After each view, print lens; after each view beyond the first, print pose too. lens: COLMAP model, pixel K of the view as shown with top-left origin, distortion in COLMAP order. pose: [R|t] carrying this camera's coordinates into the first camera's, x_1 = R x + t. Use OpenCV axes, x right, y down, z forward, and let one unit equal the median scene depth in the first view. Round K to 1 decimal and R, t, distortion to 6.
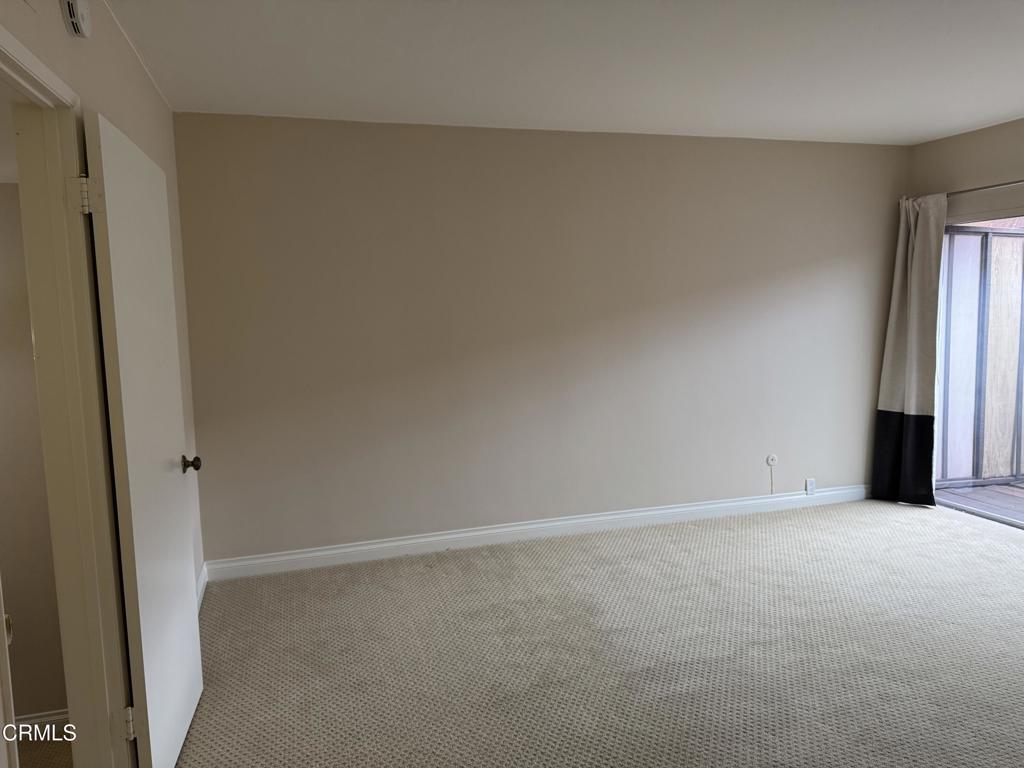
lens RADIAL K [[723.4, 0, 512.0], [0, 723.4, 384.0], [0, 0, 1]] dist [-0.004316, -0.011835]
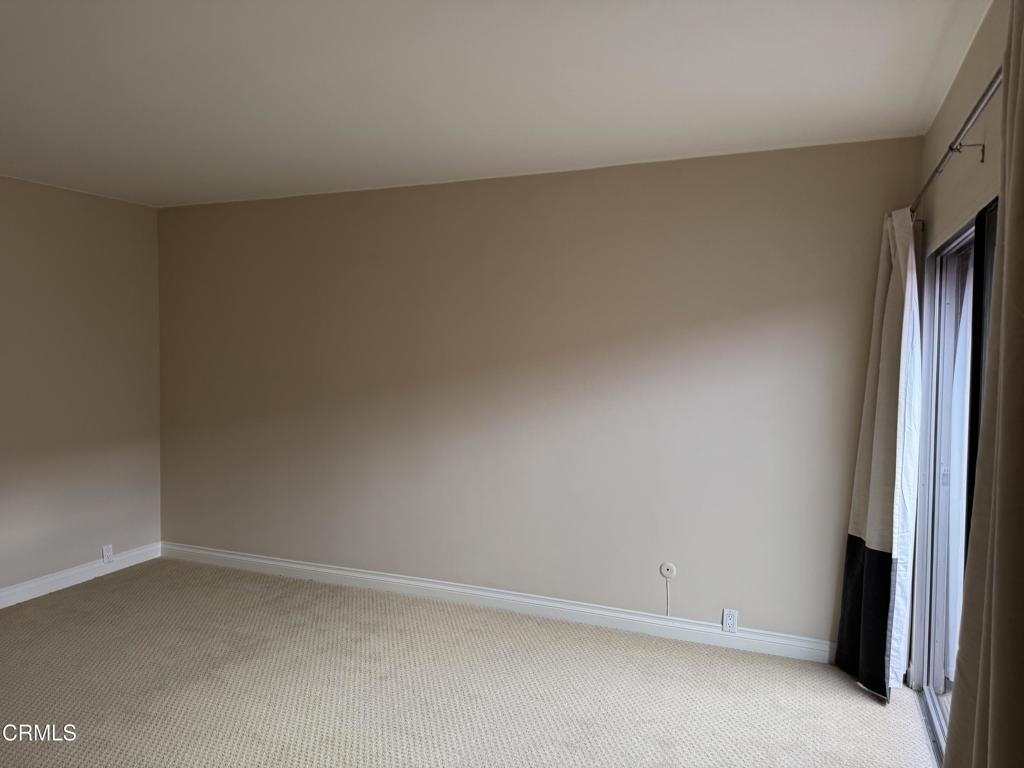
lens RADIAL K [[723.4, 0, 512.0], [0, 723.4, 384.0], [0, 0, 1]] dist [-0.004316, -0.011835]
pose [[0.776830, 0.068680, -0.625953, 0.704746], [-0.093897, 0.995555, -0.007296, -0.076647], [0.622670, 0.064443, 0.779826, 0.268708]]
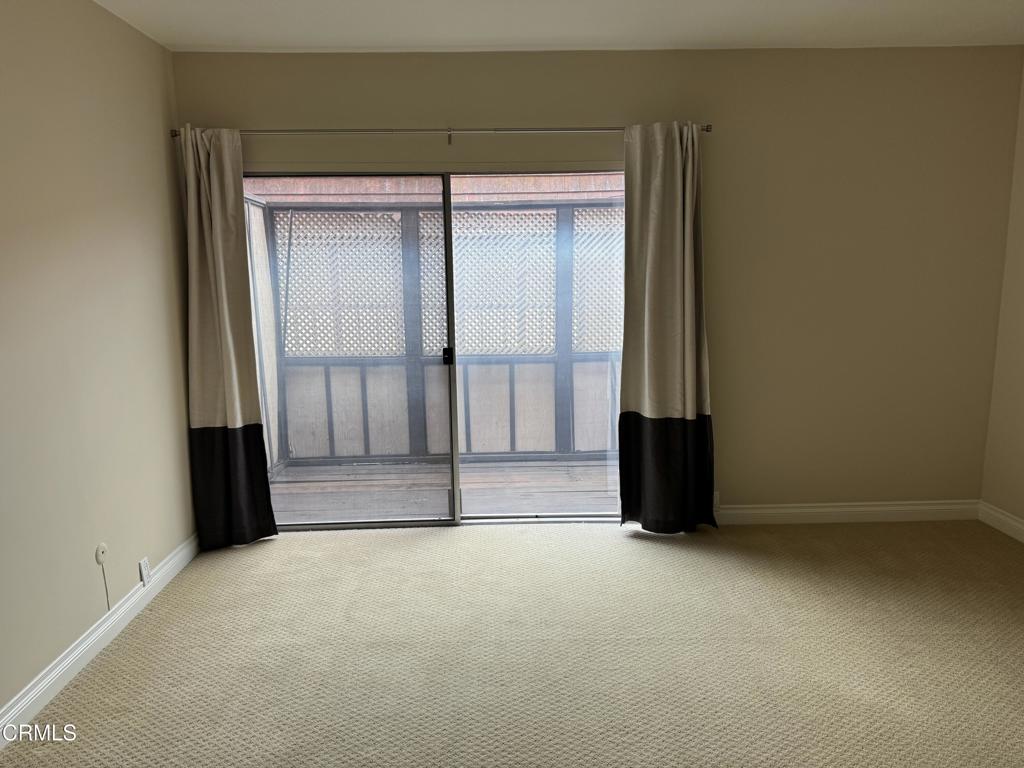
lens RADIAL K [[723.4, 0, 512.0], [0, 723.4, 384.0], [0, 0, 1]] dist [-0.004316, -0.011835]
pose [[0.244549, -0.136372, 0.959999, -0.086588], [0.100994, 0.988258, 0.114660, -0.058421], [-0.964363, 0.068914, 0.255451, 0.538557]]
